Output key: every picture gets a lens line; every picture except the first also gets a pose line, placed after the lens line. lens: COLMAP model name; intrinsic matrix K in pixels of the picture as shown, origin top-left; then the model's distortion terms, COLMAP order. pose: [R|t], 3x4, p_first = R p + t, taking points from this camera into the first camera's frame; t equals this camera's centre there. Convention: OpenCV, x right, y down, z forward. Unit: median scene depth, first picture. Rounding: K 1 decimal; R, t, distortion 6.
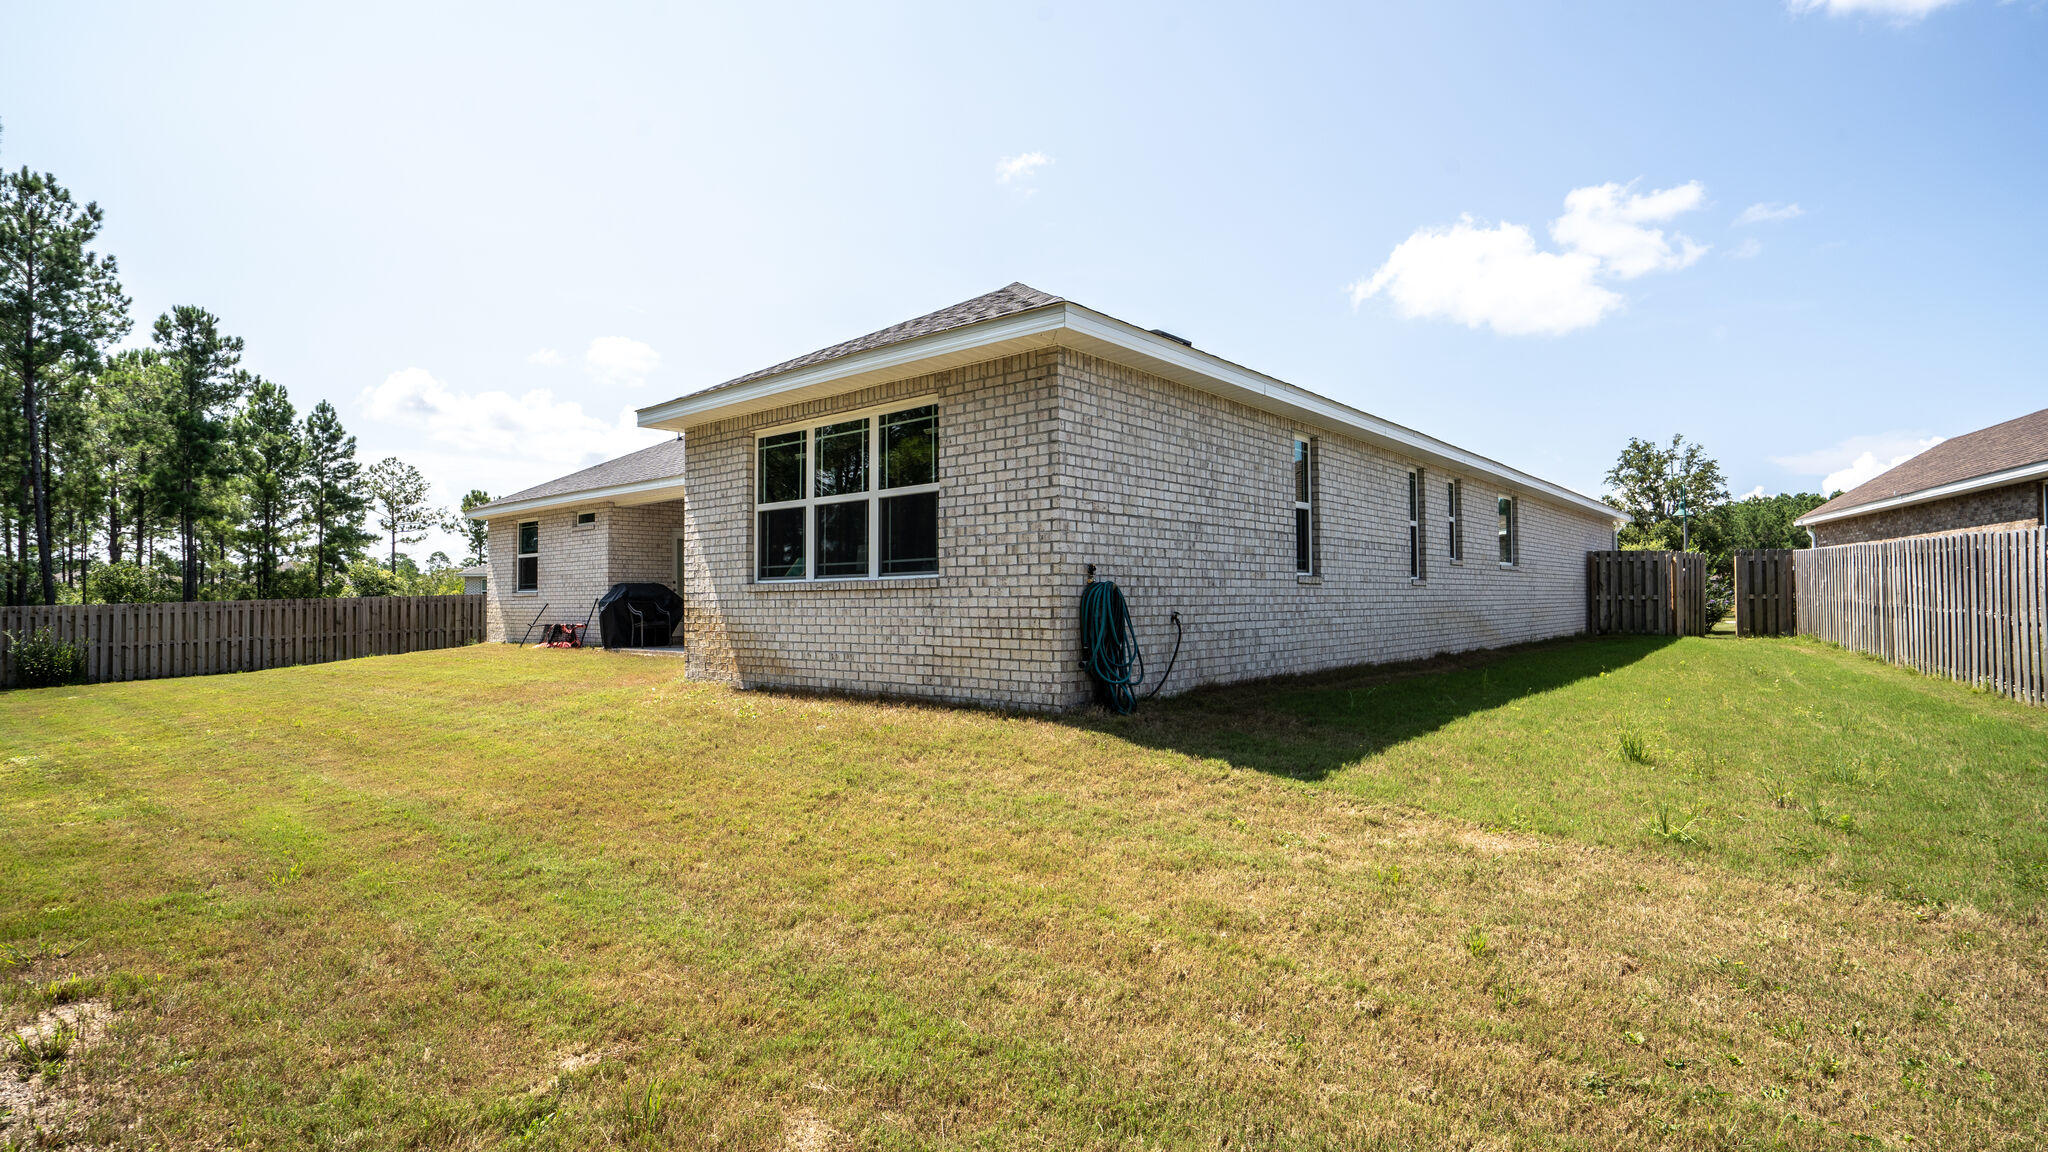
lens RADIAL K [[1033.7, 0, 1022.3], [0, 1033.7, 580.4], [0, 0, 1]] dist [-0.027061, 0.007177]
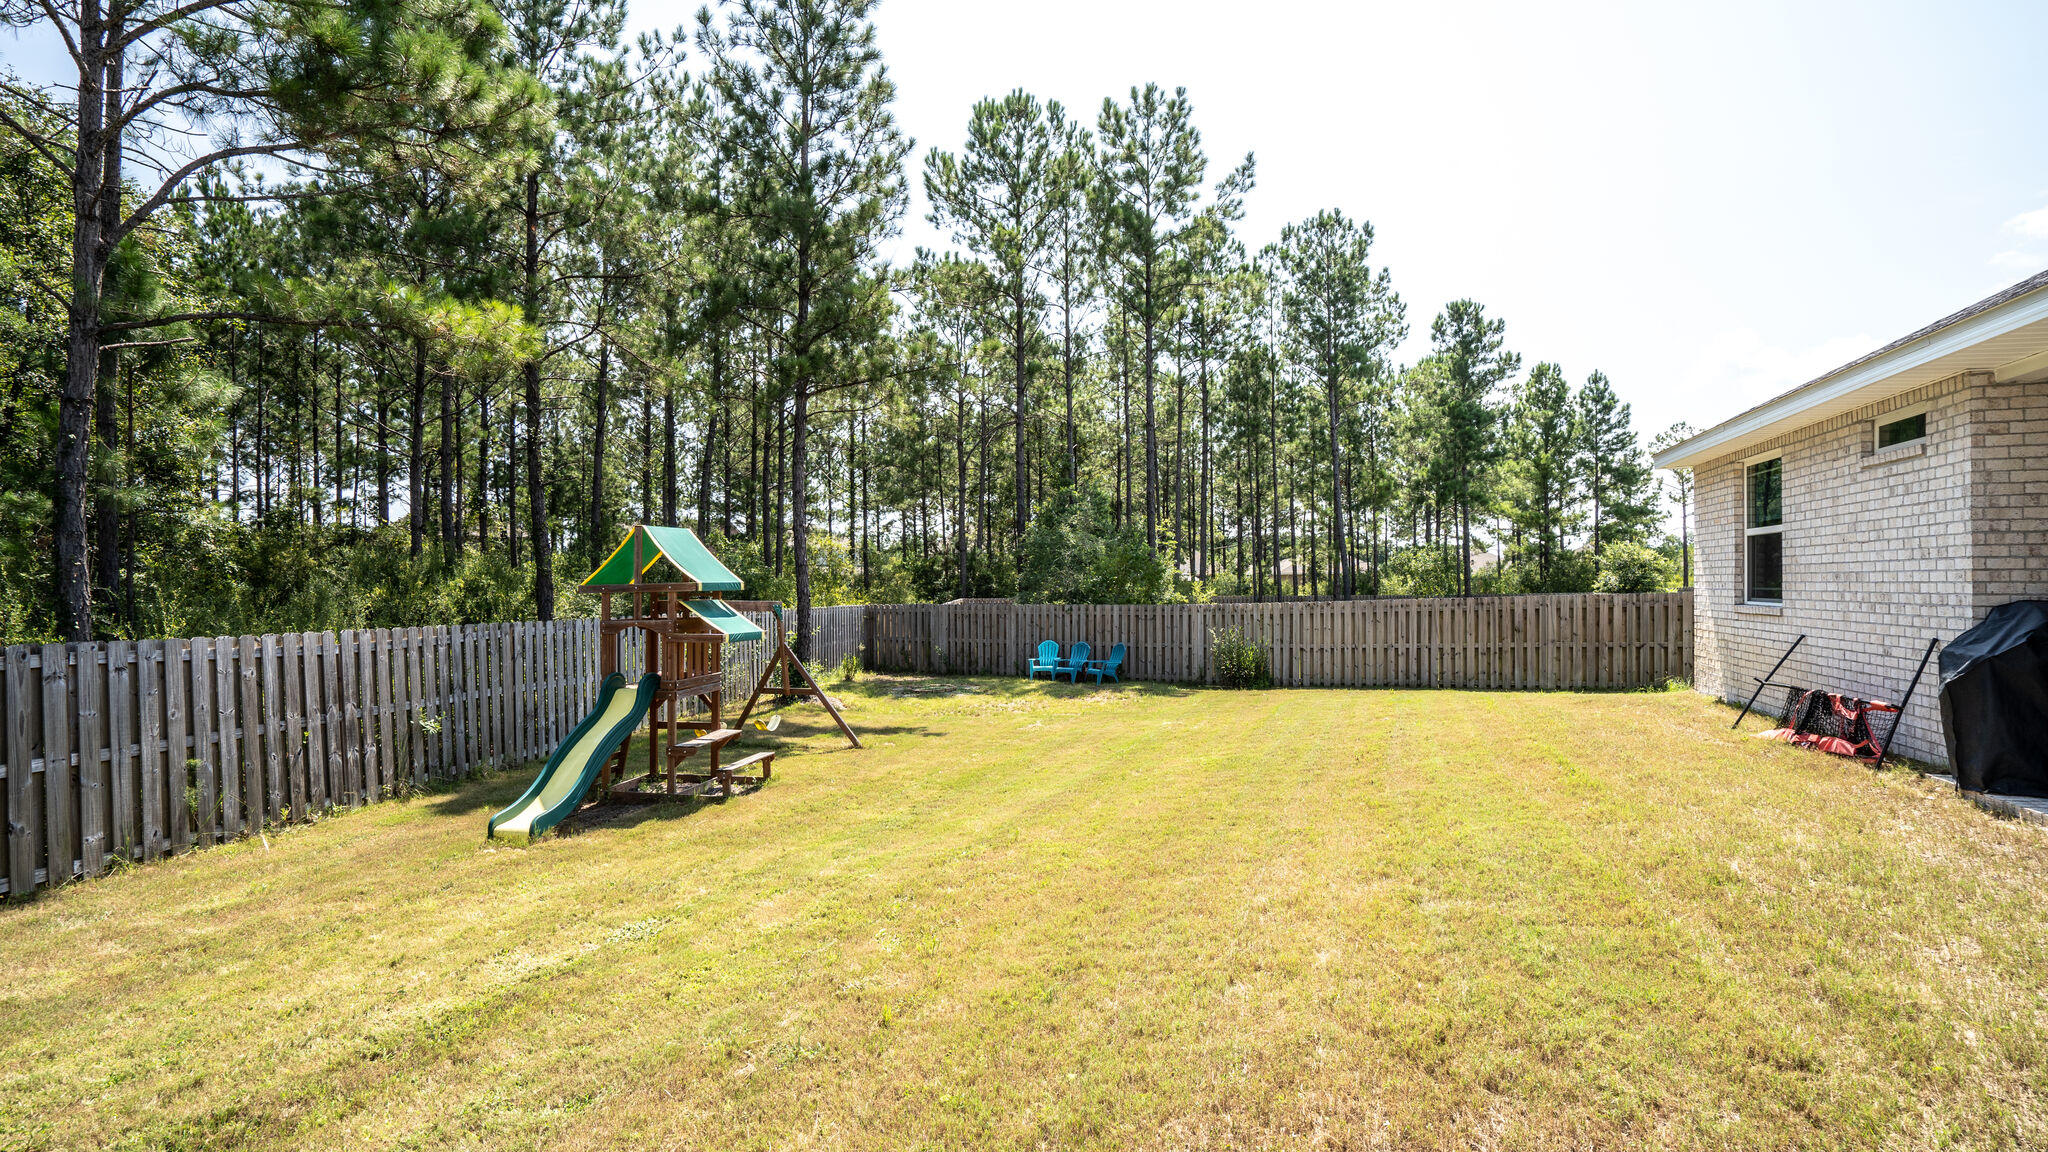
lens RADIAL K [[955.7, 0, 1036.9], [0, 955.7, 584.3], [0, 0, 1]] dist [-0.036247, 0.006037]
pose [[0.380717, 0.003313, -0.924686, -0.232263], [0.027113, 0.999524, 0.014744, -0.015721], [0.924294, -0.030684, 0.380445, 0.586919]]
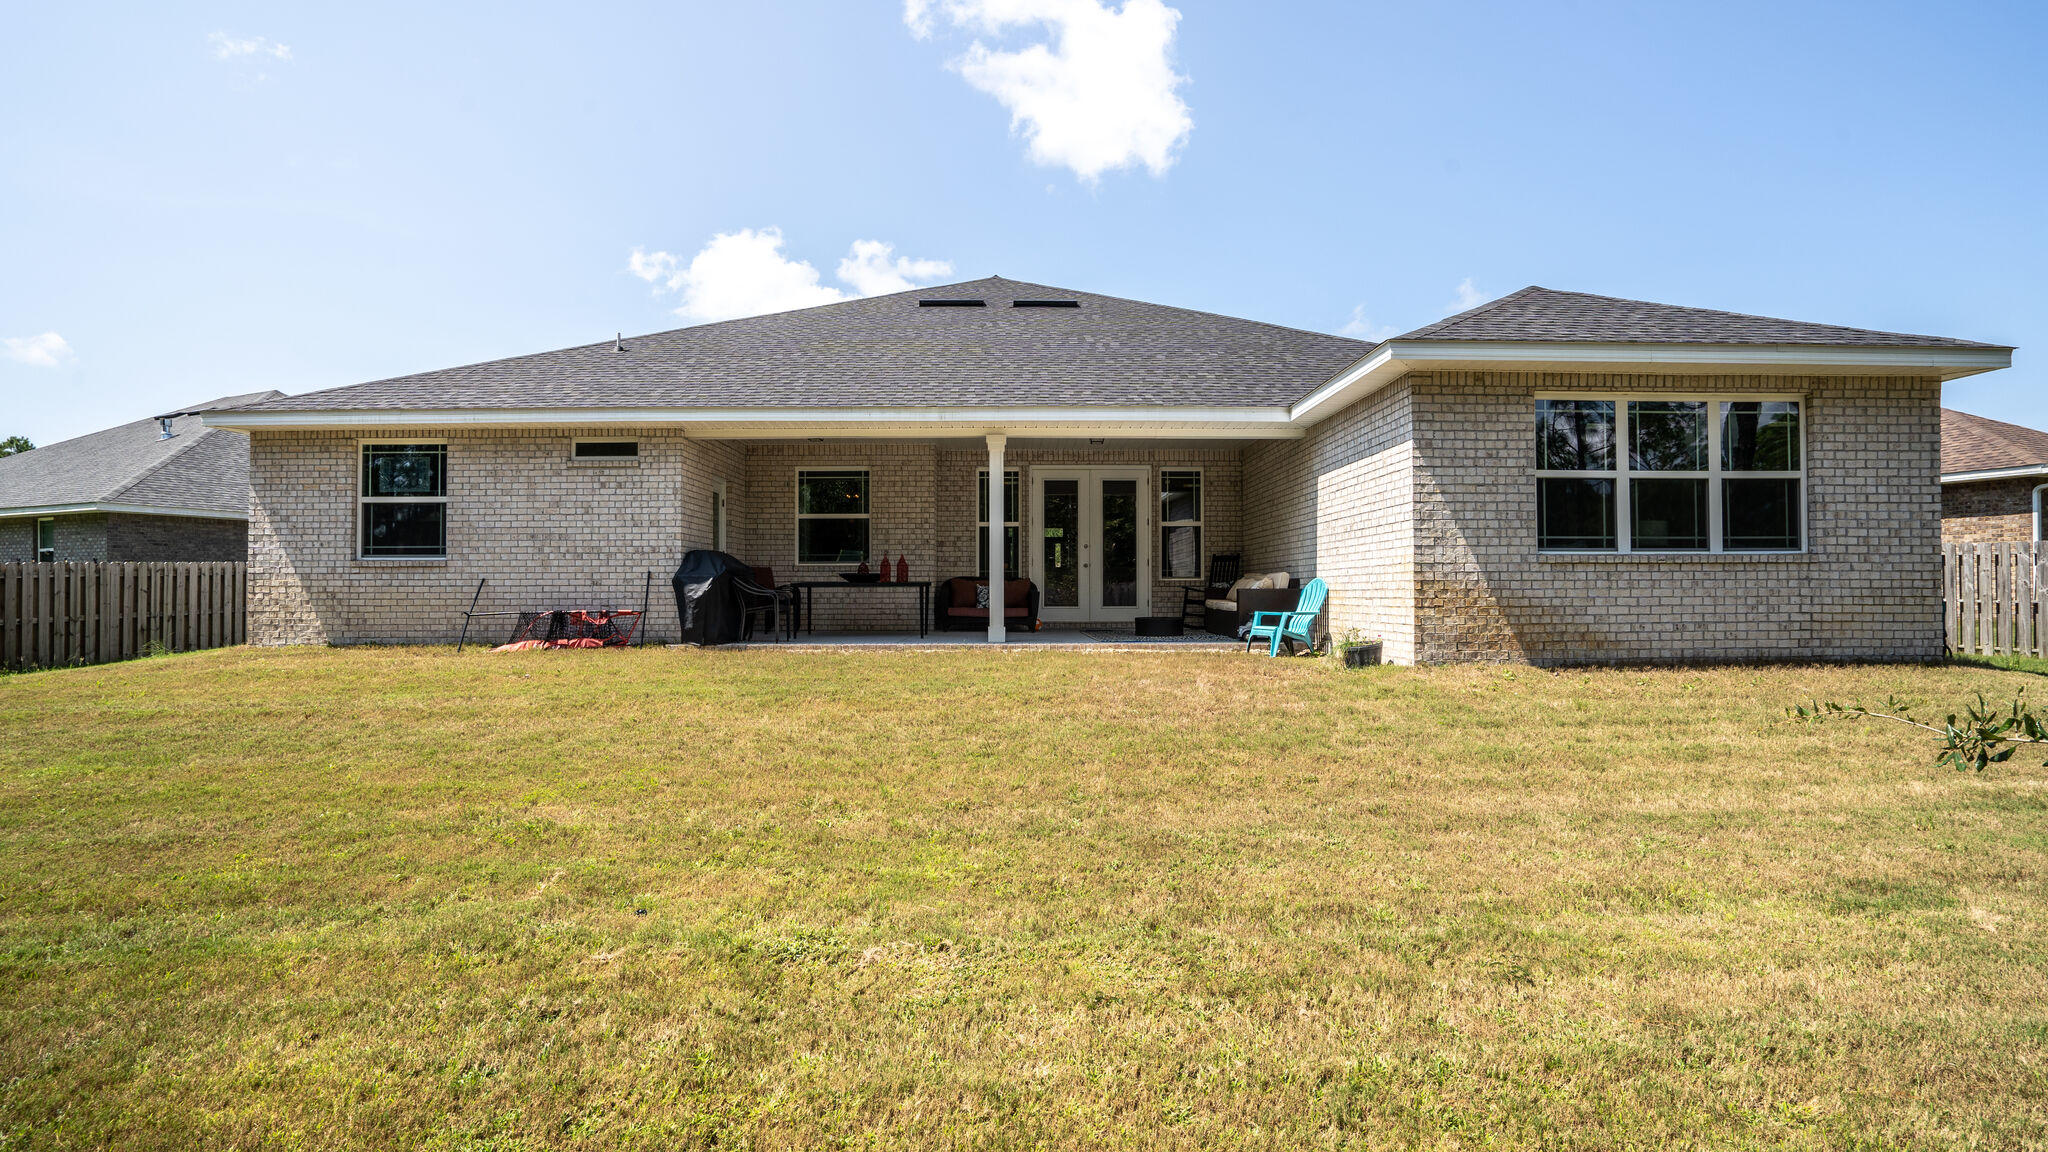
lens RADIAL K [[955.7, 0, 1031.3], [0, 955.7, 582.3], [0, 0, 1]] dist [-0.036247, 0.006037]
pose [[0.741770, 0.002656, 0.670649, -0.678672], [-0.016844, 0.999751, 0.014670, 0.013486], [-0.670442, -0.022178, 0.741630, 0.384640]]
